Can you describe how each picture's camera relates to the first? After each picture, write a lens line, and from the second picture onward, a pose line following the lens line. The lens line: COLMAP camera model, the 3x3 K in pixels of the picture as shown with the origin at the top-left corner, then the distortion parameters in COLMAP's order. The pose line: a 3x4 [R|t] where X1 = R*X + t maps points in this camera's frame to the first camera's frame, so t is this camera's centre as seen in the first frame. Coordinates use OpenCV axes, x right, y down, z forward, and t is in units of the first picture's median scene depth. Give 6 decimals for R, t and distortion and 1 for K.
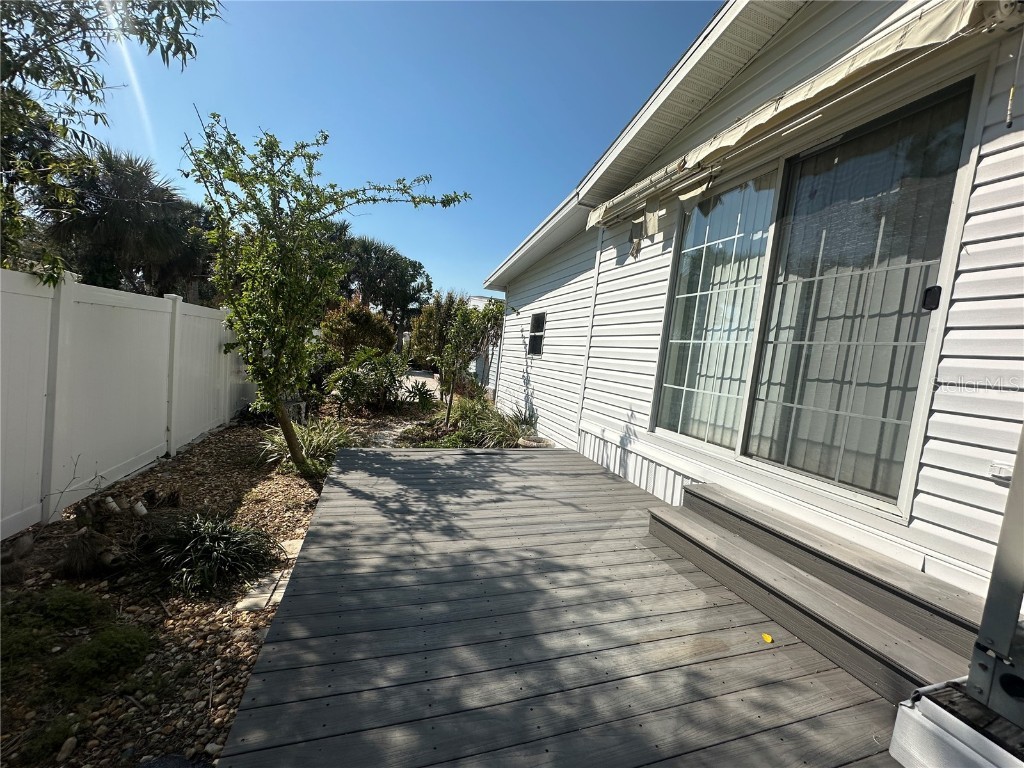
lens RADIAL K [[406.8, 0, 512.0], [0, 406.8, 384.0], [0, 0, 1]] dist [0.002404, 0.000334]
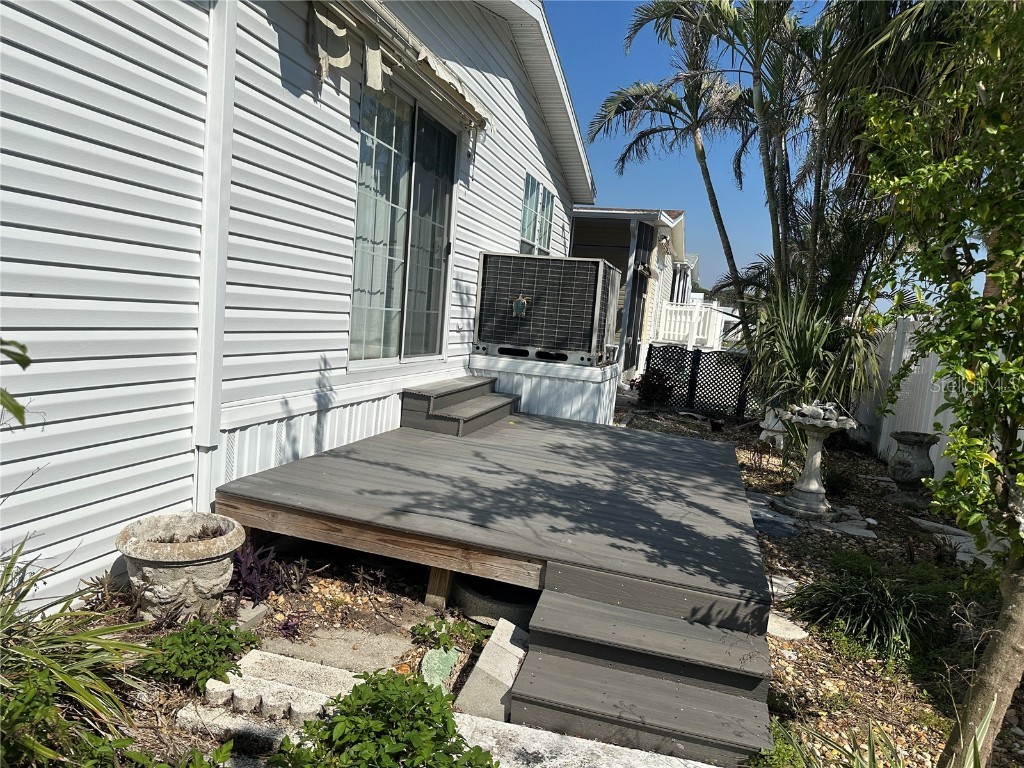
lens RADIAL K [[726.1, 0, 512.0], [0, 726.1, 384.0], [0, 0, 1]] dist [0.111107, -0.171225]
pose [[-0.823925, -0.223241, 0.520875, -0.660122], [-0.129629, 0.969014, 0.210260, -0.191457], [-0.551673, 0.105718, -0.827333, 2.069195]]
